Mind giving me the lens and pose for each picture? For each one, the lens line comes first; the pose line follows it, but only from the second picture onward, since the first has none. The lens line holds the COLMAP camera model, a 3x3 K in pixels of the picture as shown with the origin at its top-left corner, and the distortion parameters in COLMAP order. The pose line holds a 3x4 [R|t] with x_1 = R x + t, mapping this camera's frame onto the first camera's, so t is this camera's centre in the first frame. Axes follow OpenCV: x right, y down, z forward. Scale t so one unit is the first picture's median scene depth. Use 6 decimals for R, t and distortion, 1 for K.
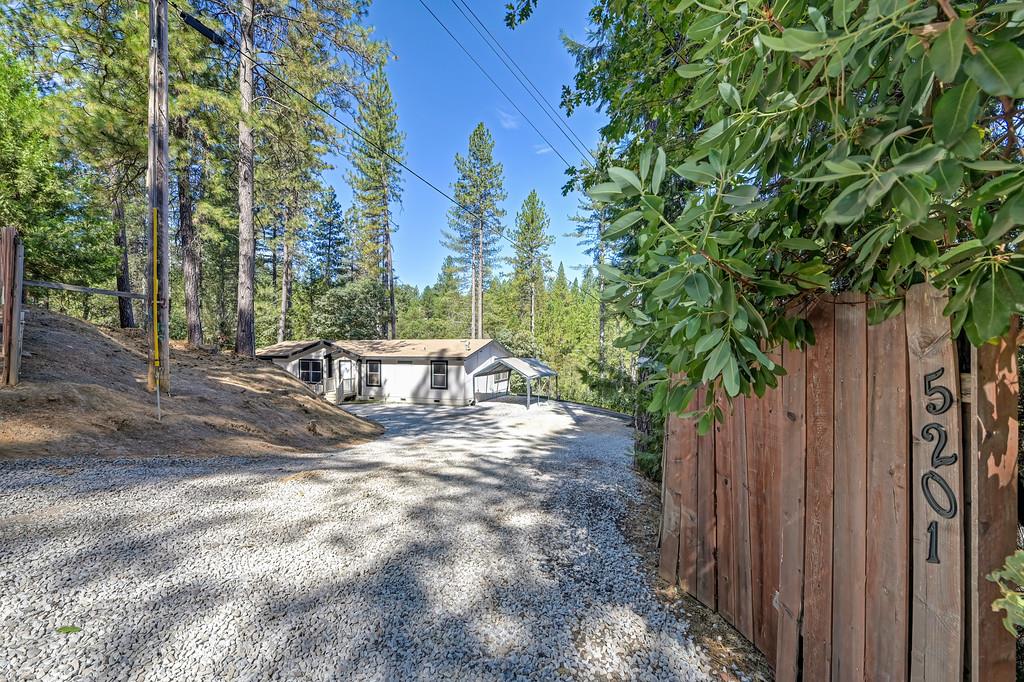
lens RADIAL K [[405.8, 0, 511.6], [0, 405.8, 338.2], [0, 0, 1]] dist [0.000007, -0.000055]
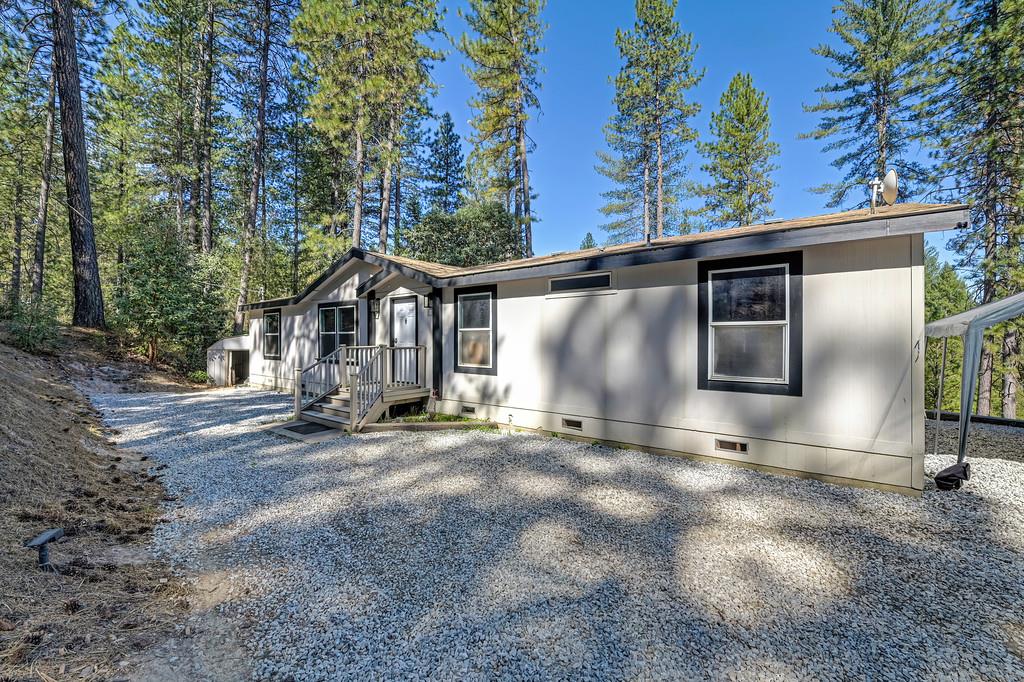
lens RADIAL K [[405.8, 0, 511.6], [0, 405.8, 338.2], [0, 0, 1]] dist [0.000007, -0.000055]
pose [[0.948161, -0.001002, -0.317790, -0.094835], [0.006496, 0.999847, 0.016228, 0.038687], [0.317725, -0.017451, 0.948022, 0.316724]]
